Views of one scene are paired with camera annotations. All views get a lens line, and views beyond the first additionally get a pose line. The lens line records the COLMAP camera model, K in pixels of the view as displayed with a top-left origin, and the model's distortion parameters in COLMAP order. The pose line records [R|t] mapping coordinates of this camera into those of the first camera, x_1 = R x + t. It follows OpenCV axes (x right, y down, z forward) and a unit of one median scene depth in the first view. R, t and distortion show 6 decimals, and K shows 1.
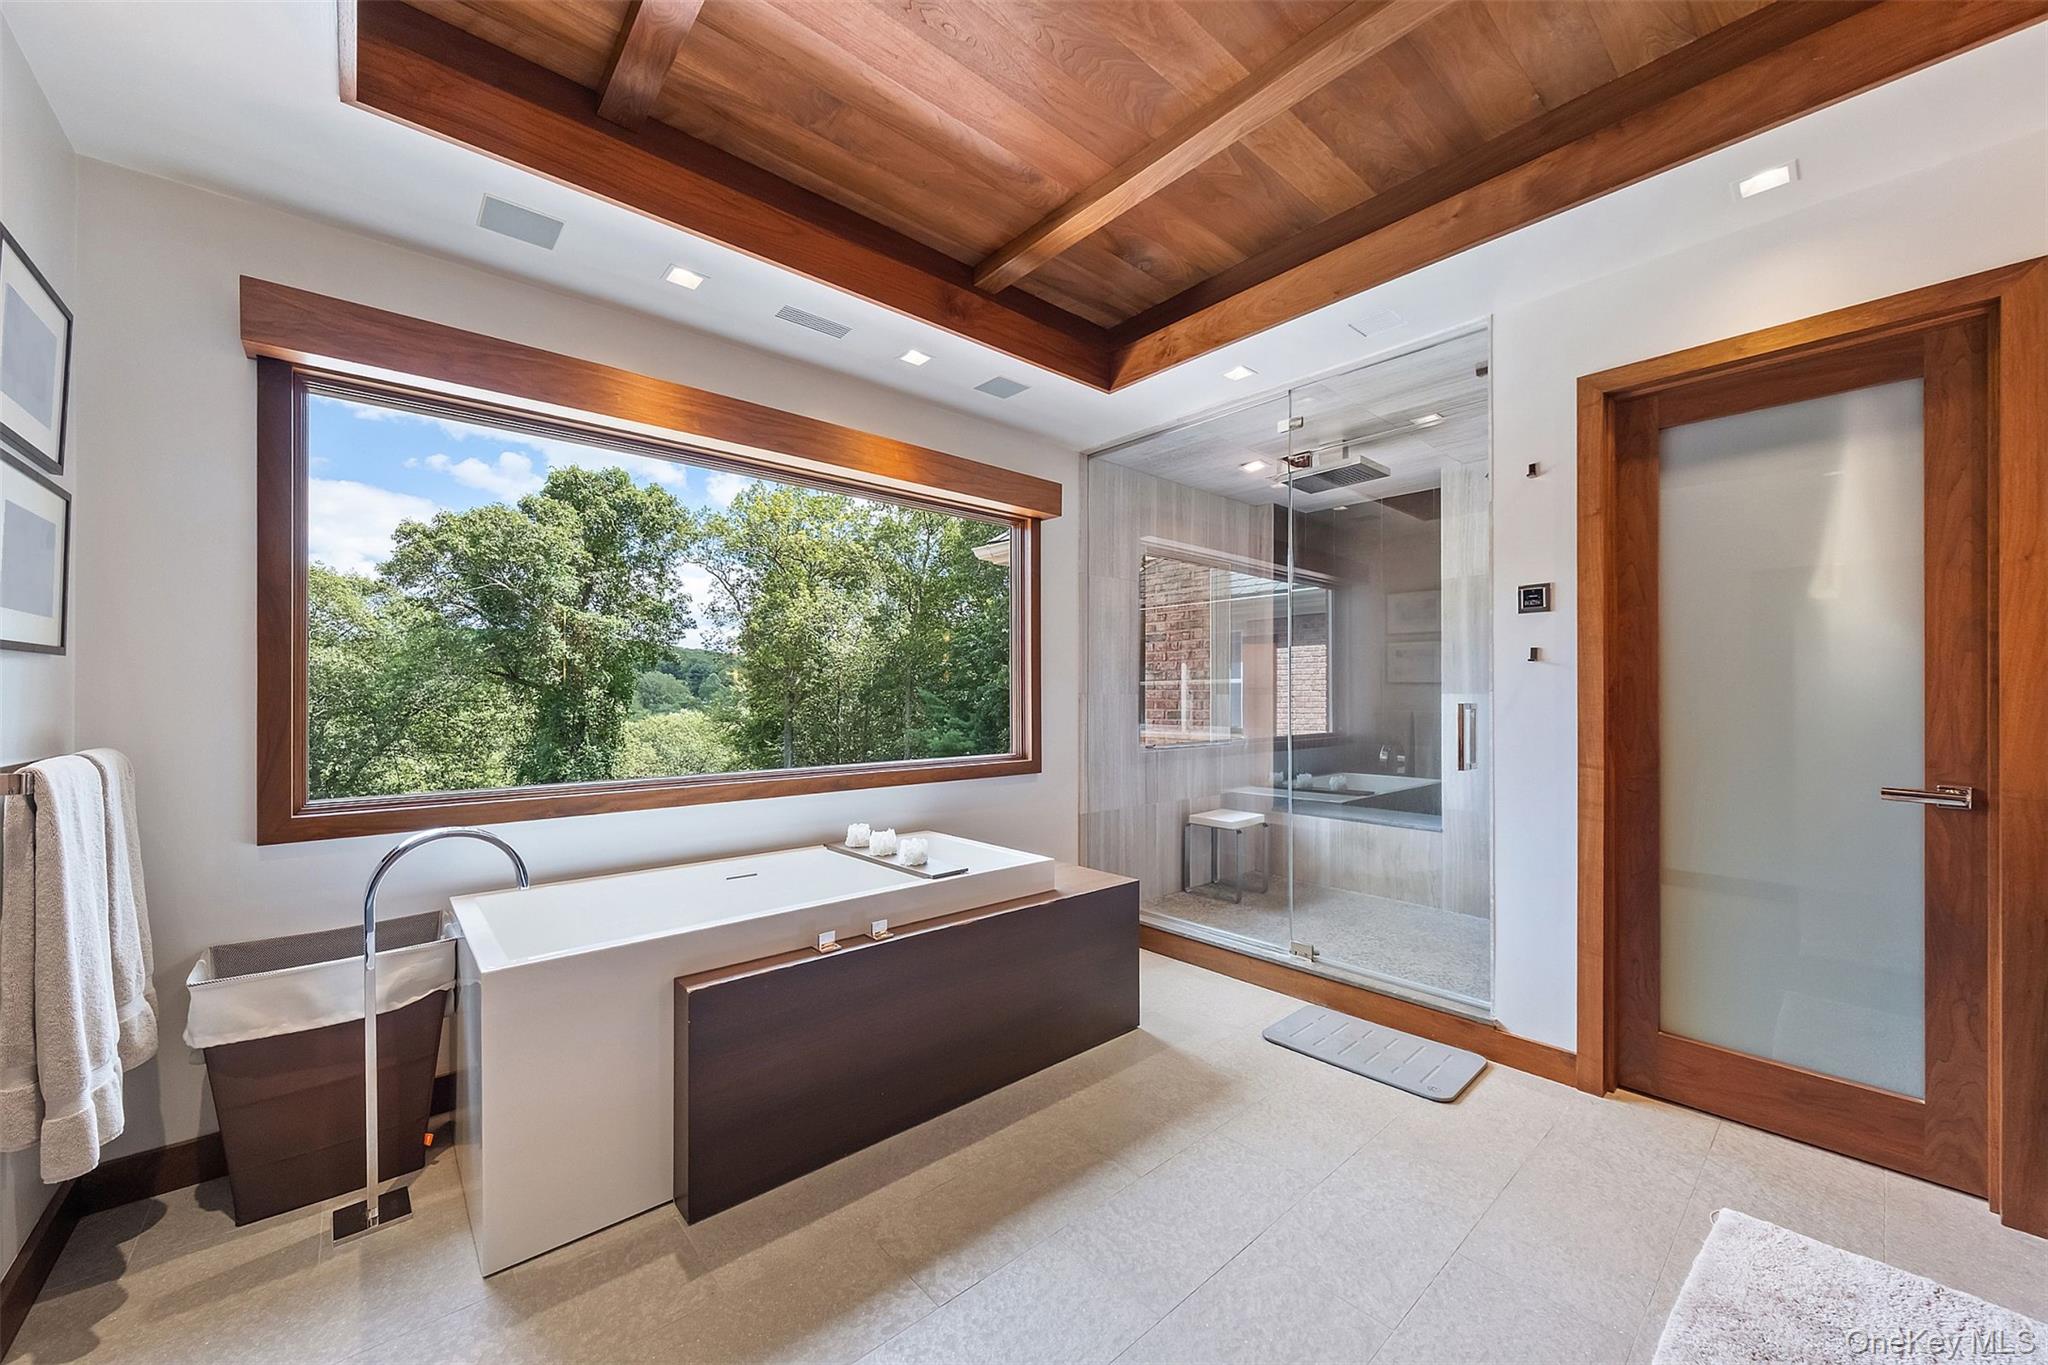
lens RADIAL K [[757.9, 0, 1024.6], [0, 757.9, 691.5], [0, 0, 1]] dist [0.000903, 0.000176]
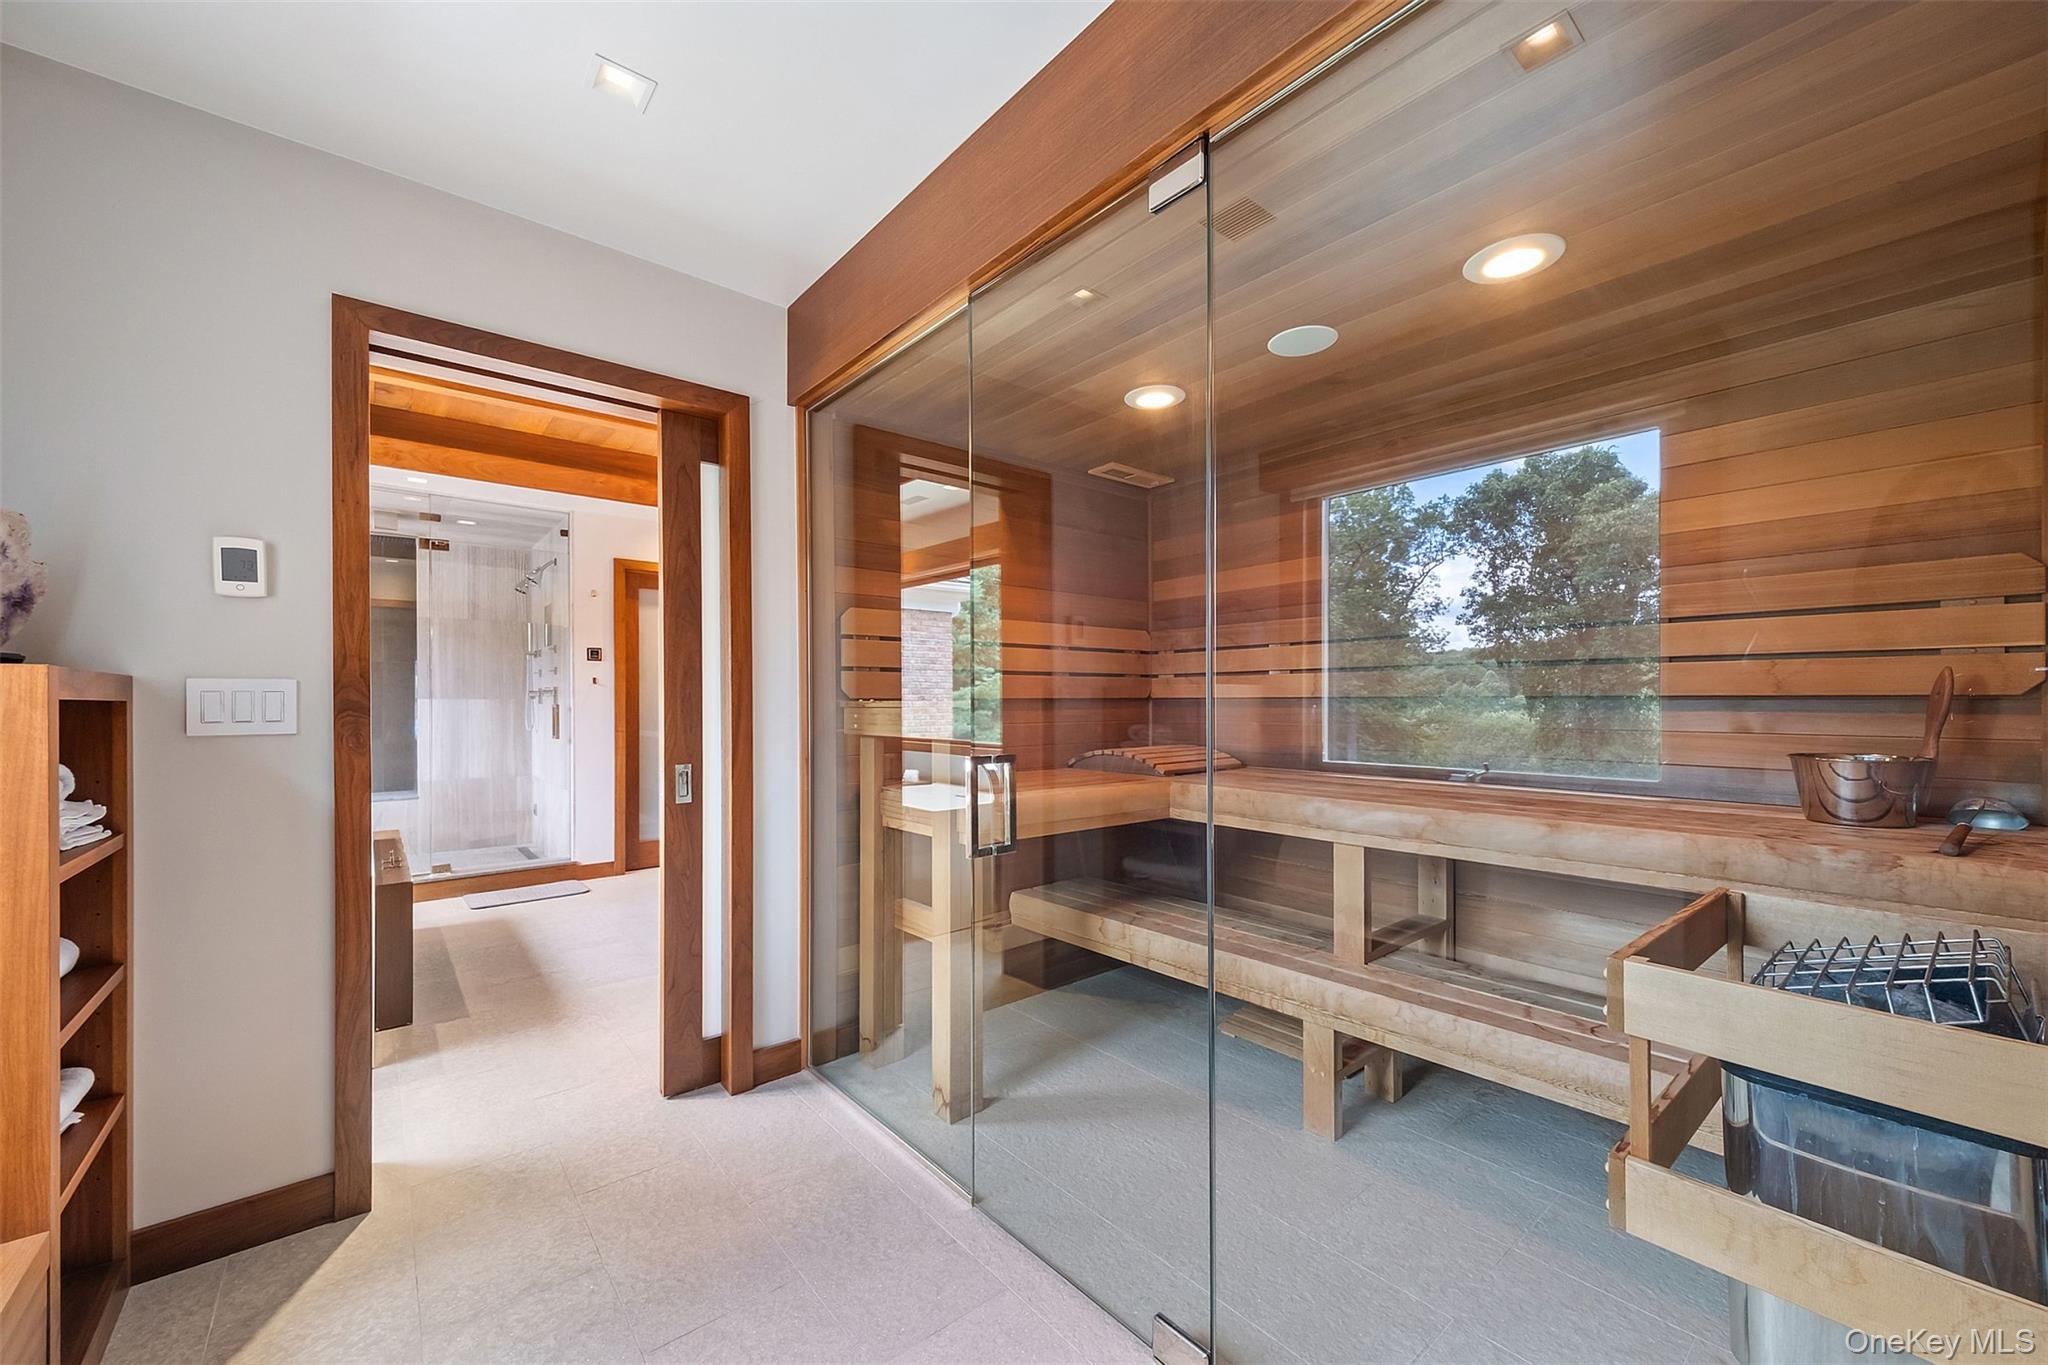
lens RADIAL K [[775.3, 0, 1026.2], [0, 775.3, 701.6], [0, 0, 1]] dist [-0.000808, -0.000038]
pose [[0.016199, 0.000124, 0.999869, -1.498570], [-0.006404, 0.999979, -0.000020, 0.001424], [-0.999848, -0.006403, 0.016200, -0.243773]]
